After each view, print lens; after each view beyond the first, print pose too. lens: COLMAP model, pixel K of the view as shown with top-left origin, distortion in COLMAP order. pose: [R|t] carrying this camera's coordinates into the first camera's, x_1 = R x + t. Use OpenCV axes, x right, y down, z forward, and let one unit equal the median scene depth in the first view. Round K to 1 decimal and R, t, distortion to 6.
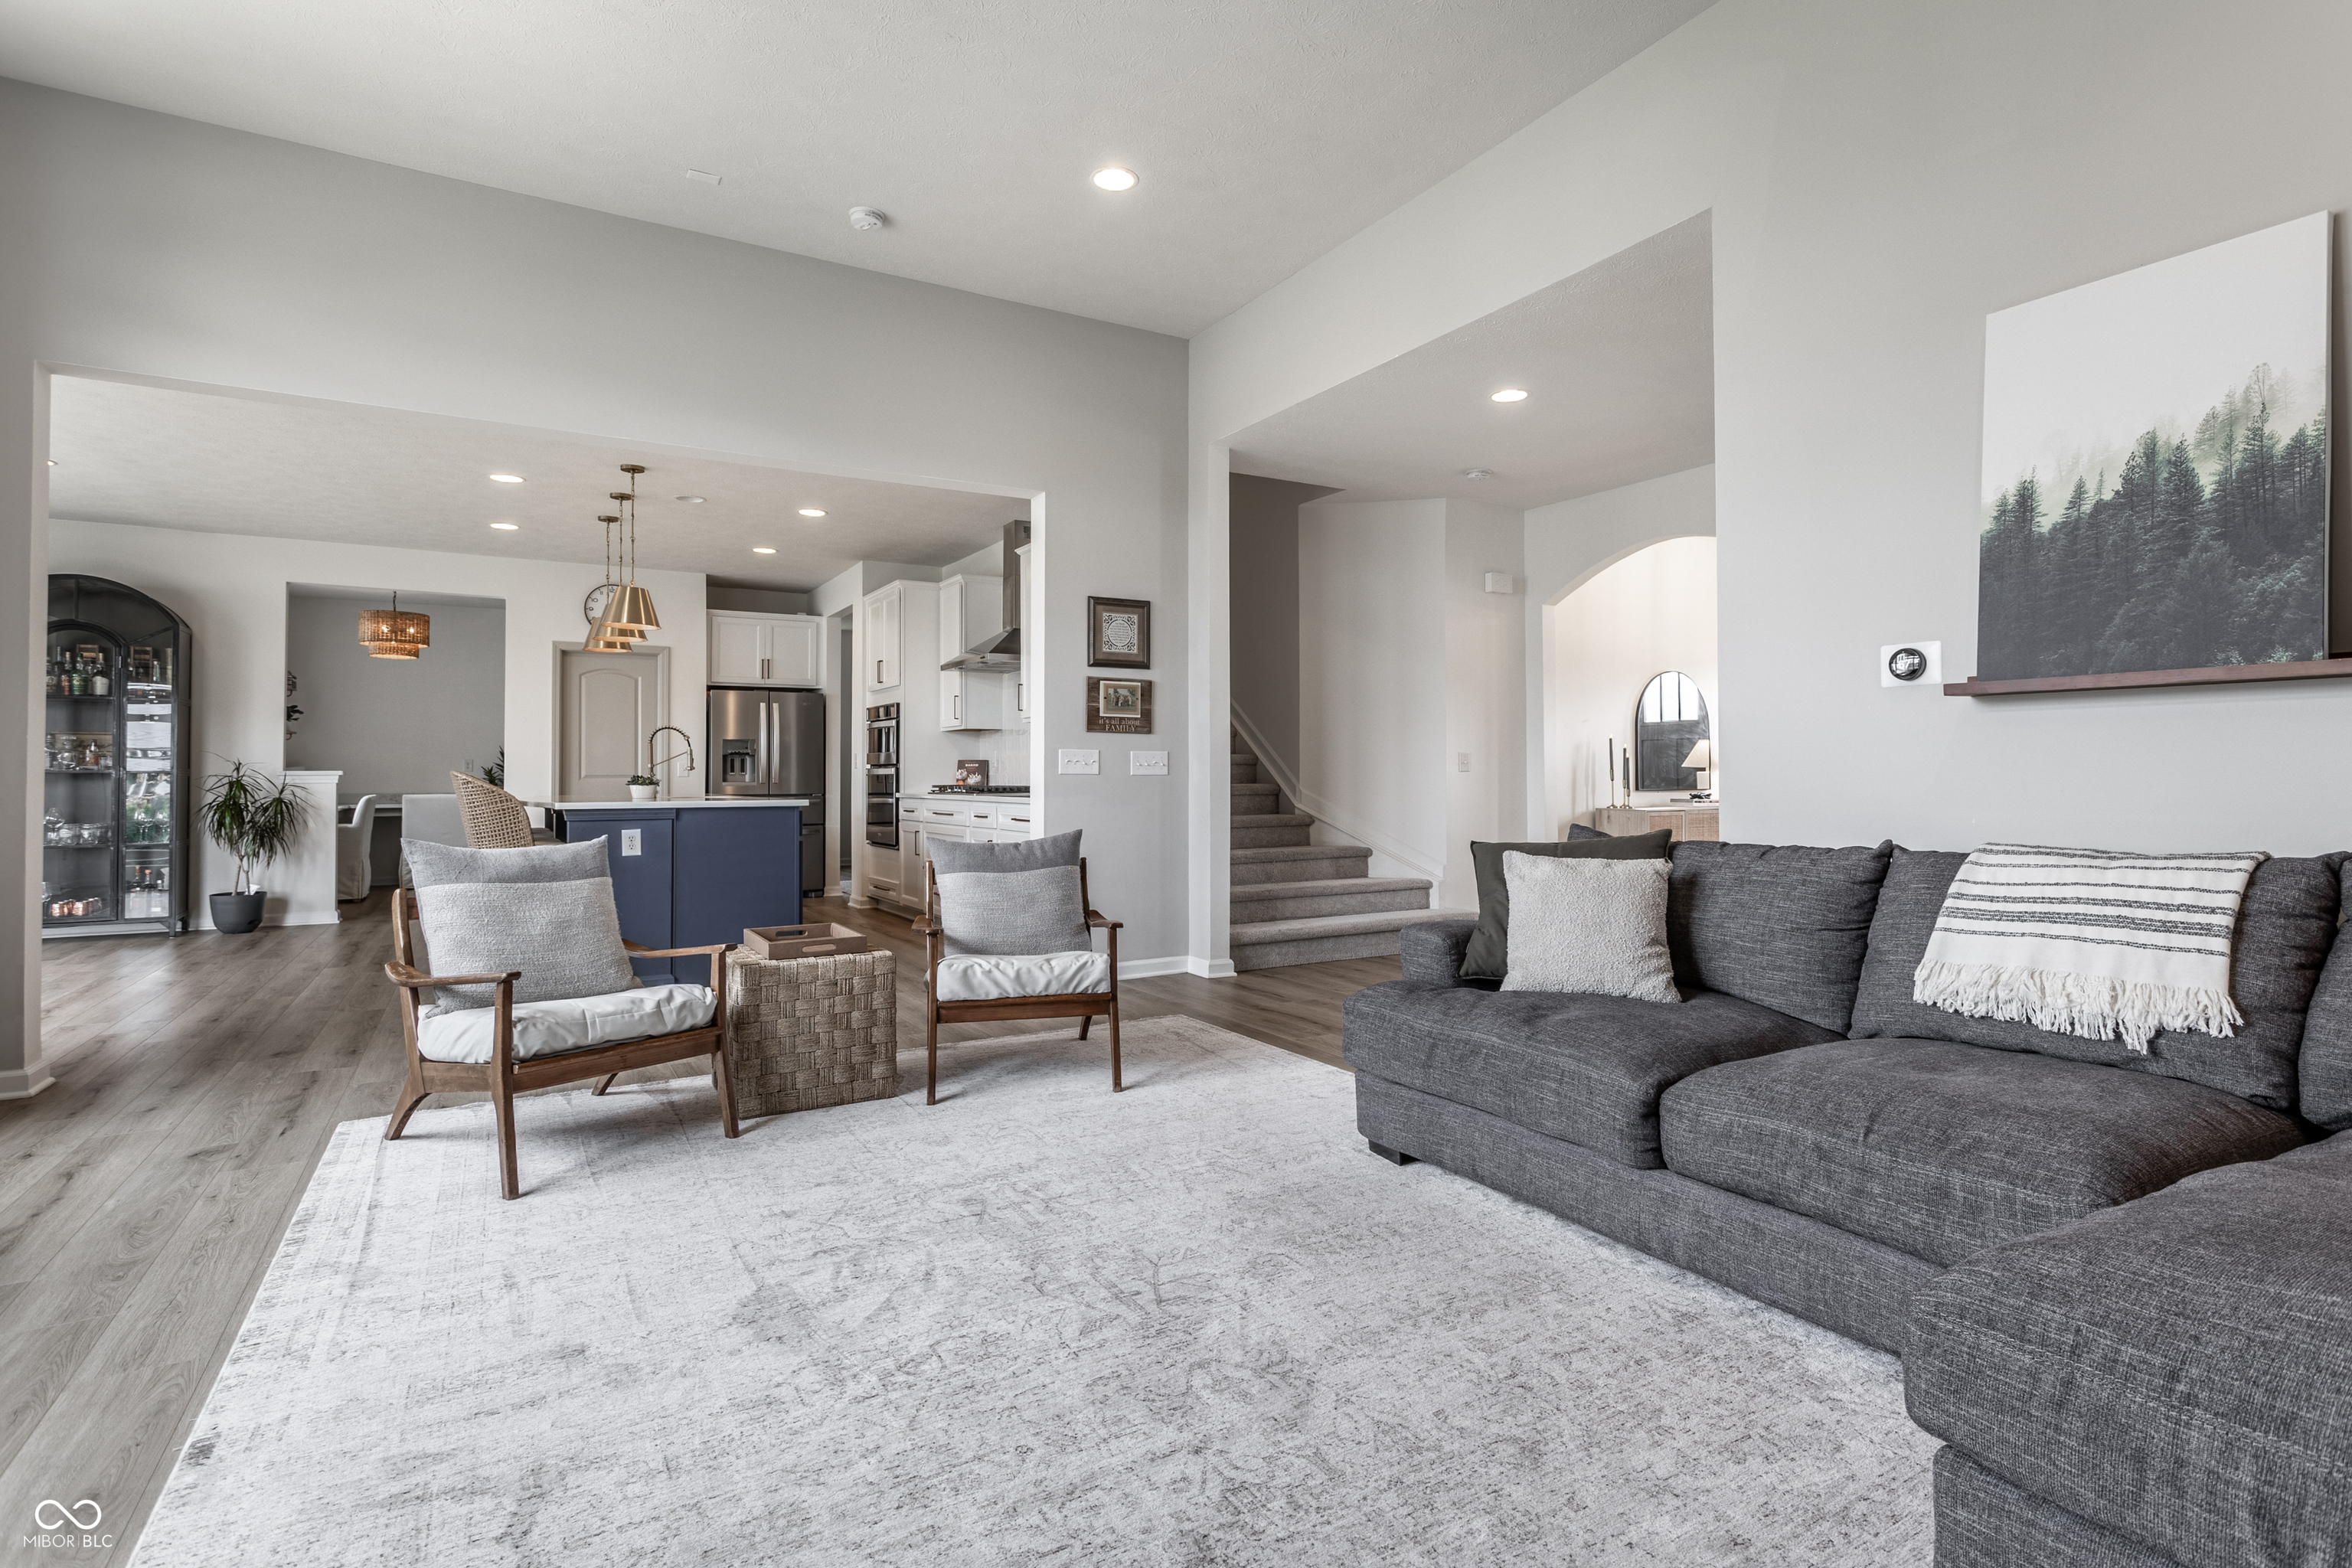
lens RADIAL K [[1131.4, 0, 1171.1], [0, 1131.4, 768.7], [0, 0, 1]] dist [0.003745, 0.001510]
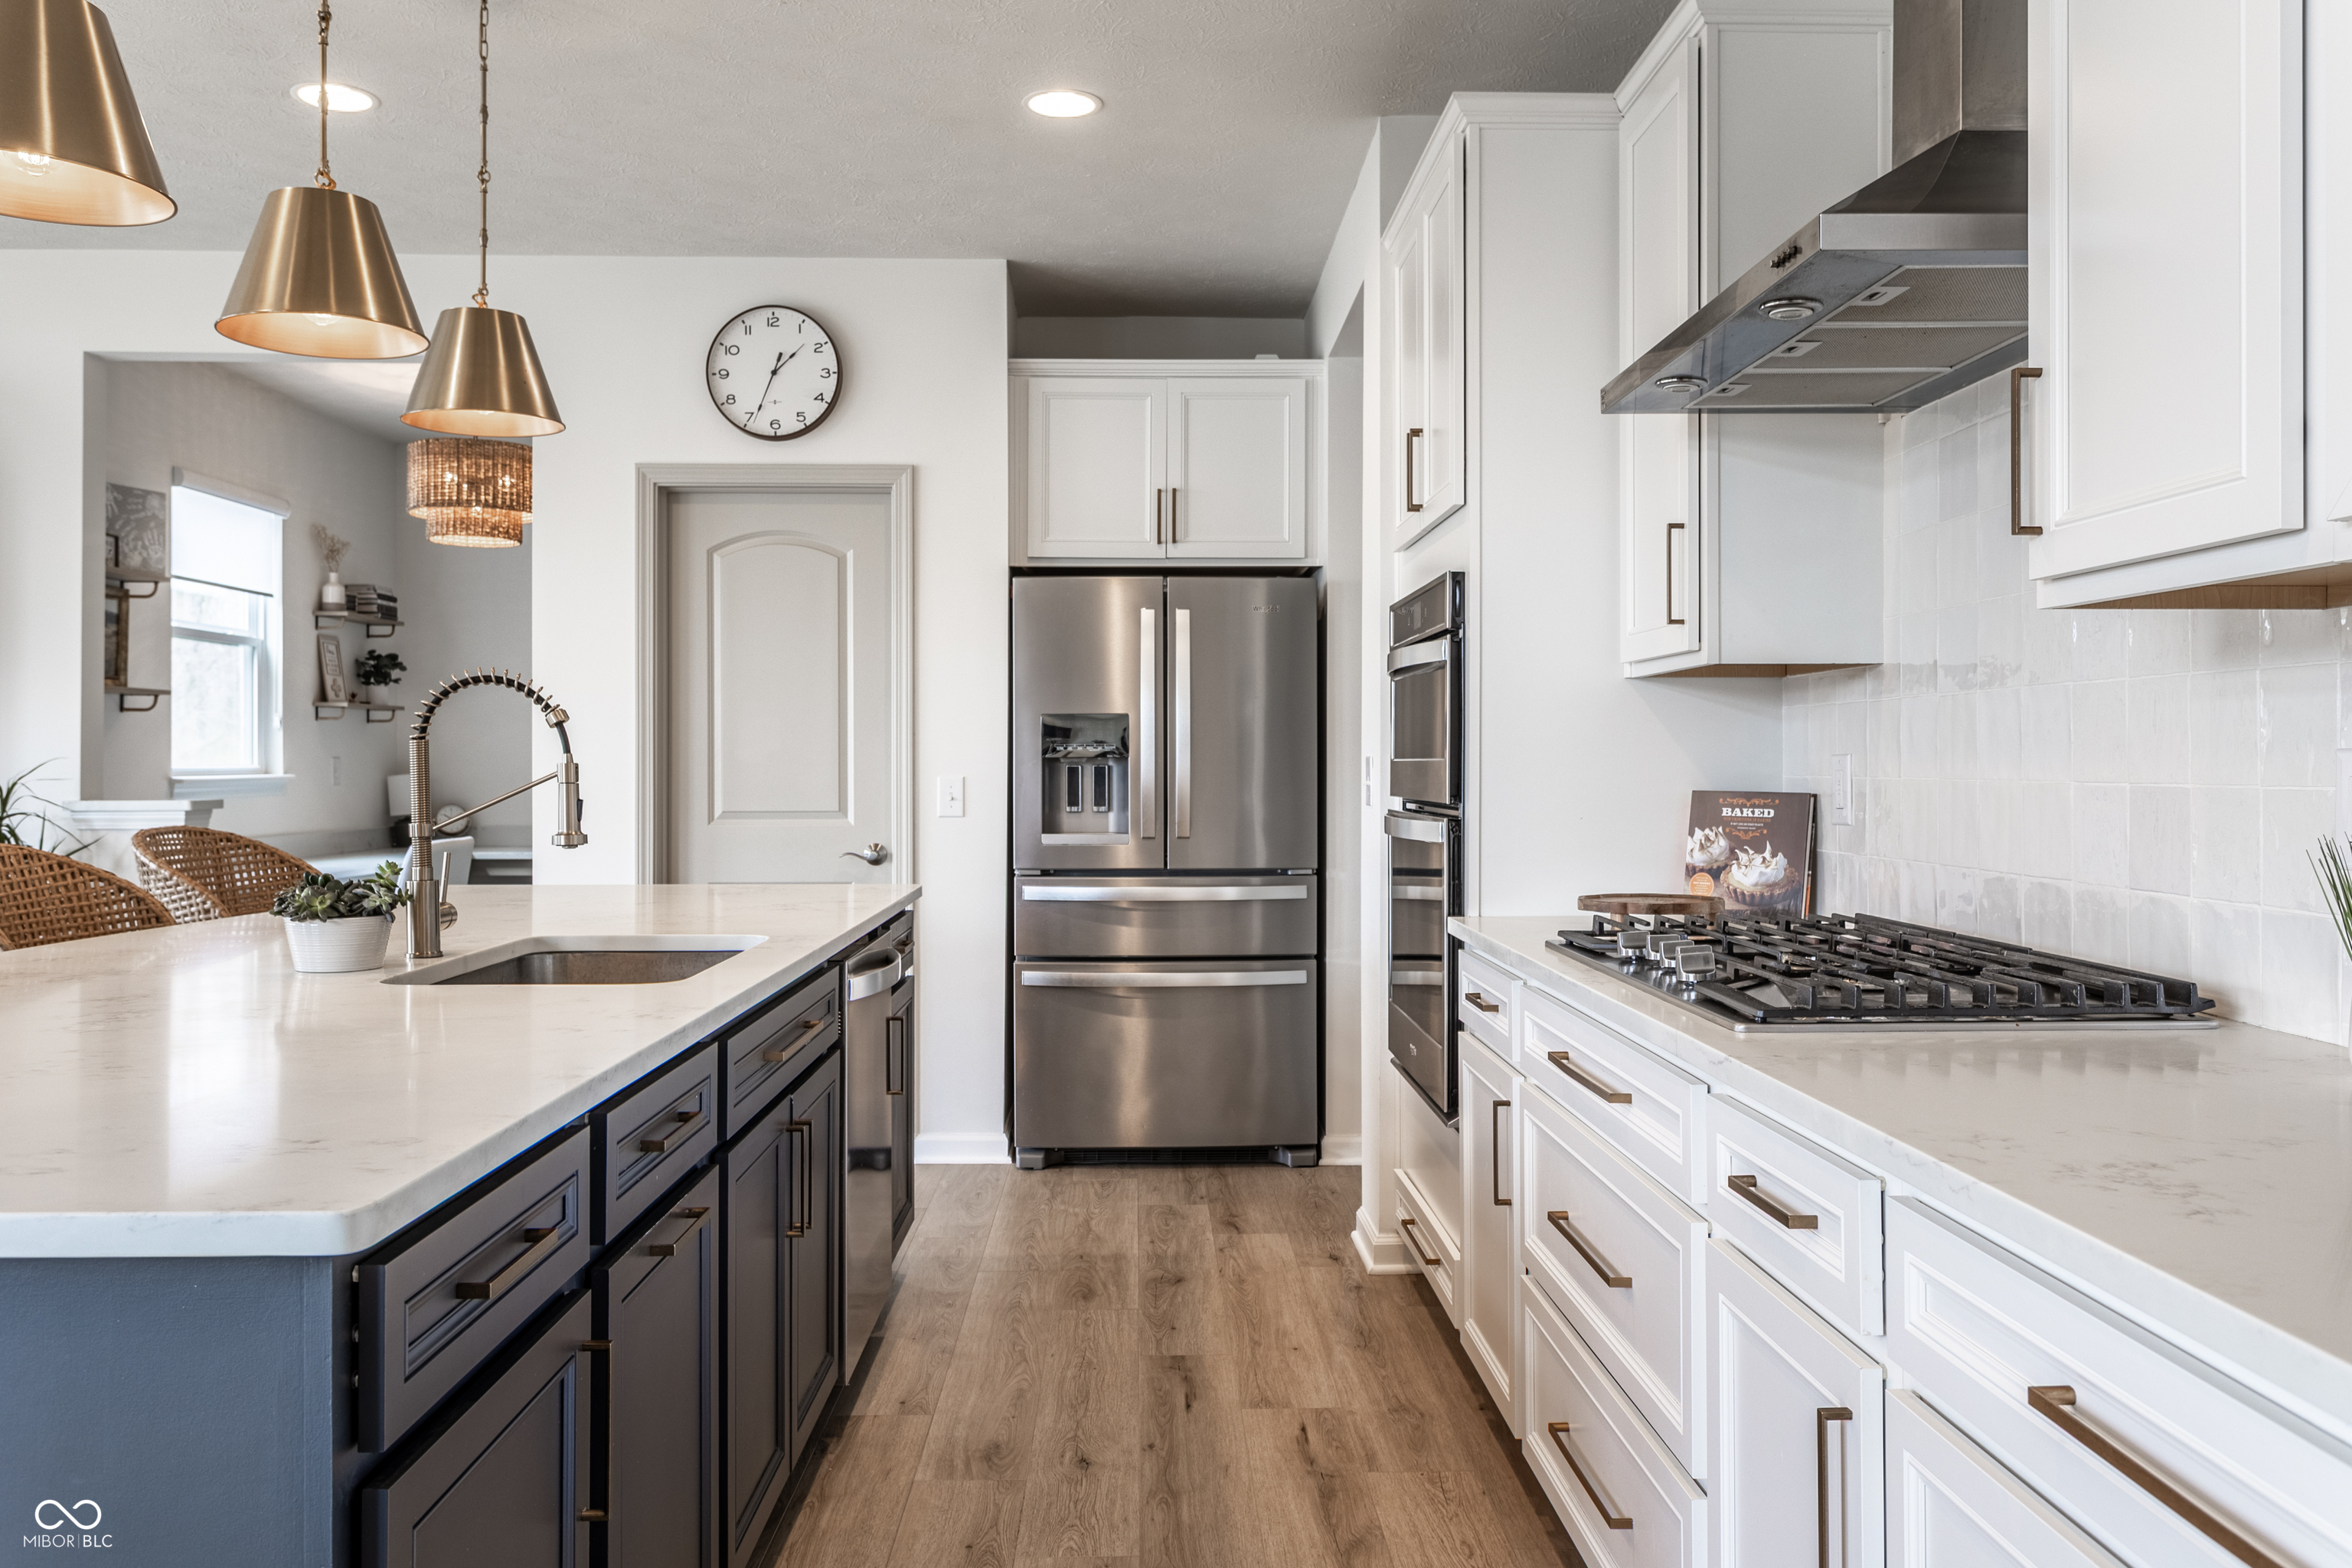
lens RADIAL K [[1800.6, 0, 1203.8], [0, 1800.6, 760.5], [0, 0, 1]] dist [0.005937, 0.000523]
pose [[0.884007, 0.002944, -0.467464, -0.202220], [-0.000648, 0.999987, 0.005072, -0.034419], [0.467473, -0.004181, 0.883998, 1.239414]]
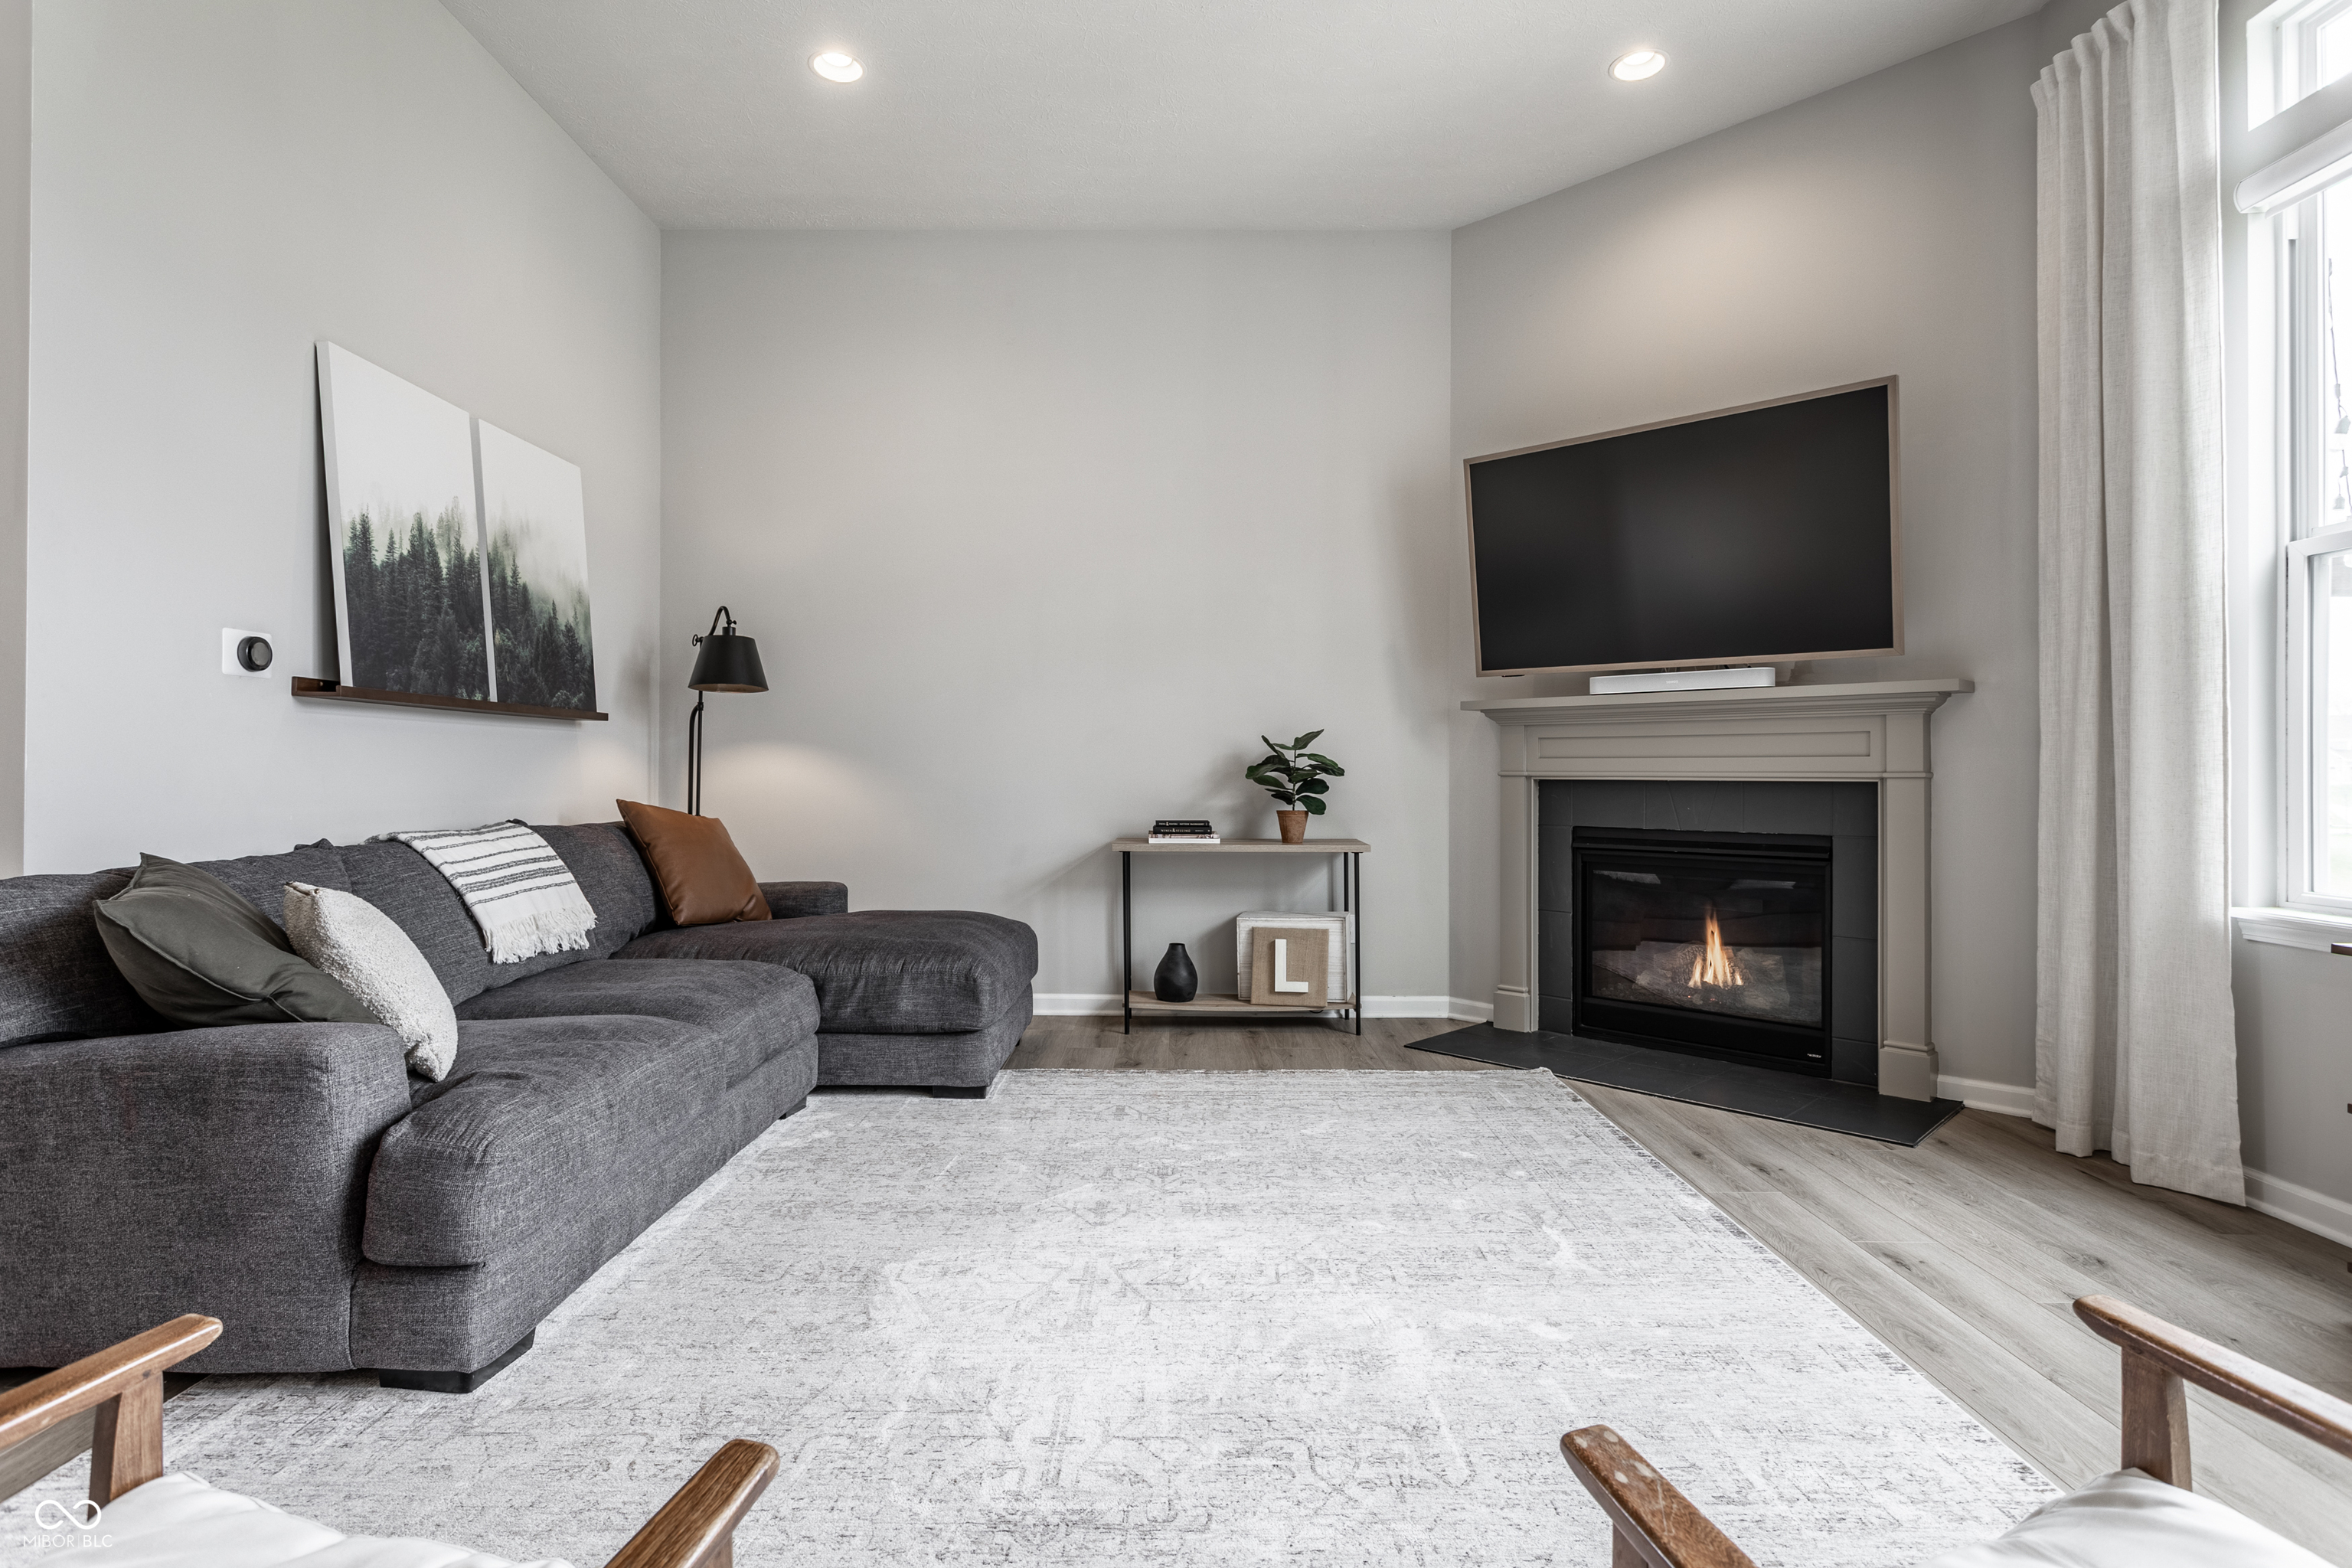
lens RADIAL K [[1188.6, 0, 1208.6], [0, 1188.6, 771.6], [0, 0, 1]] dist [-0.003518, -0.000672]
pose [[-0.872019, 0.001328, 0.489471, -0.354439], [-0.001729, 0.999982, -0.005793, 0.006166], [-0.489469, -0.005898, -0.872001, 1.006337]]
